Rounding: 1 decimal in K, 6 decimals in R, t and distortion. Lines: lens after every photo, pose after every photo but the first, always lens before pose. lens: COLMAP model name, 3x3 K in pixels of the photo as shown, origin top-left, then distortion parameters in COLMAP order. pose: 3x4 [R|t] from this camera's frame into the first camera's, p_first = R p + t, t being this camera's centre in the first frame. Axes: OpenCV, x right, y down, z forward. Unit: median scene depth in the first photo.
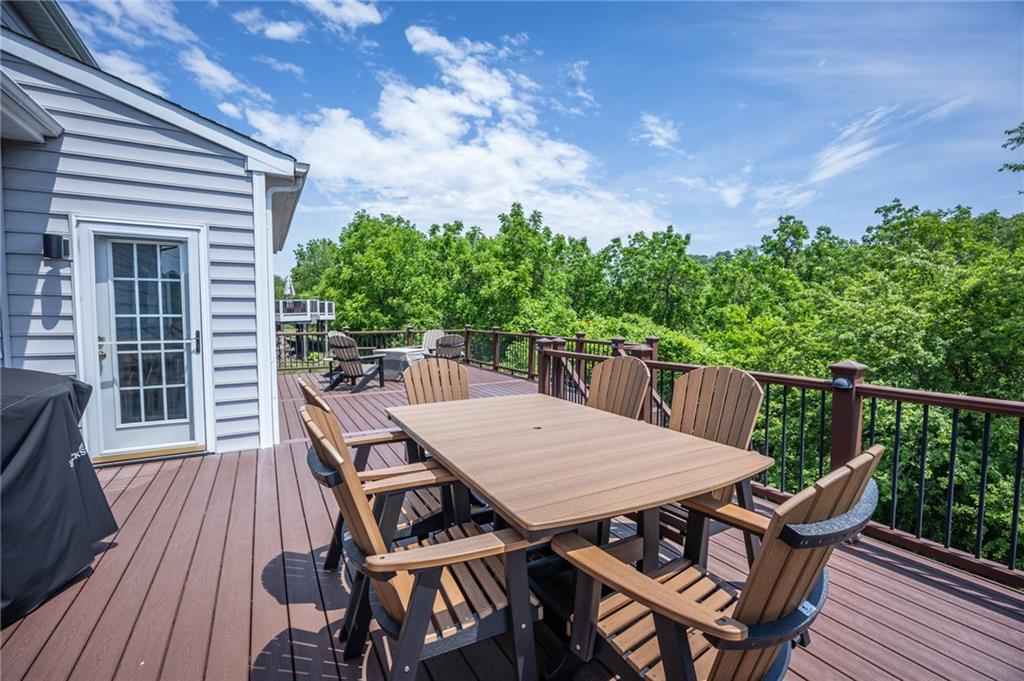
lens RADIAL K [[463.8, 0, 511.2], [0, 463.8, 341.8], [0, 0, 1]] dist [0.003642, 0.000128]
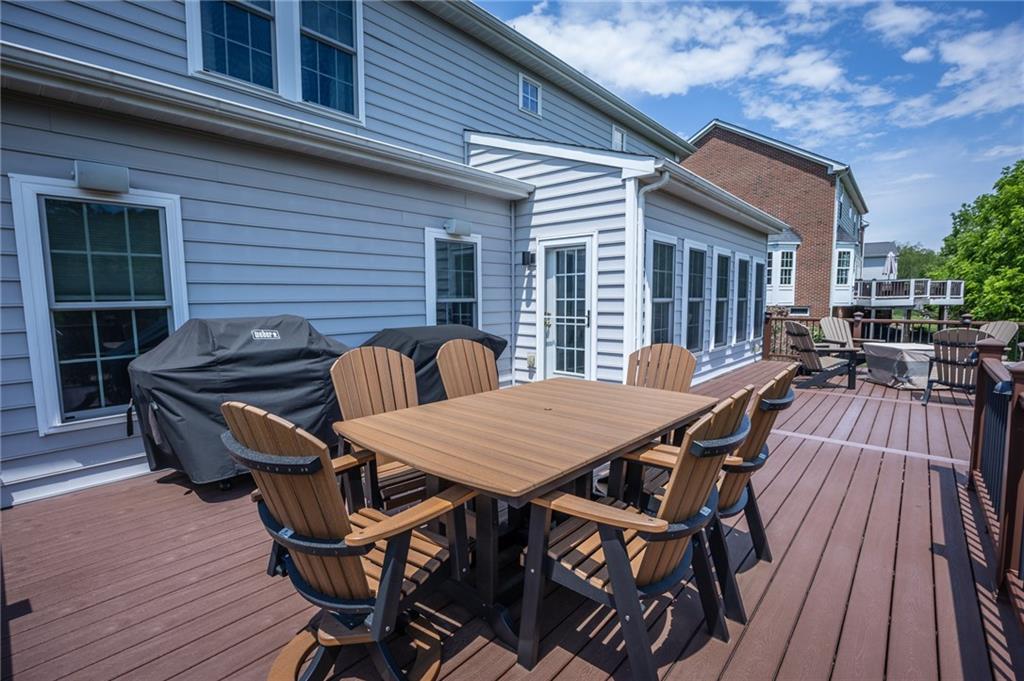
lens RADIAL K [[463.8, 0, 479.9], [0, 463.8, 341.5], [0, 0, 1]] dist [0.003642, 0.000128]
pose [[0.307468, 0.083932, -0.947850, 0.516387], [-0.052486, 0.996082, 0.071177, -0.013304], [0.950110, 0.027864, 0.310669, 0.284877]]
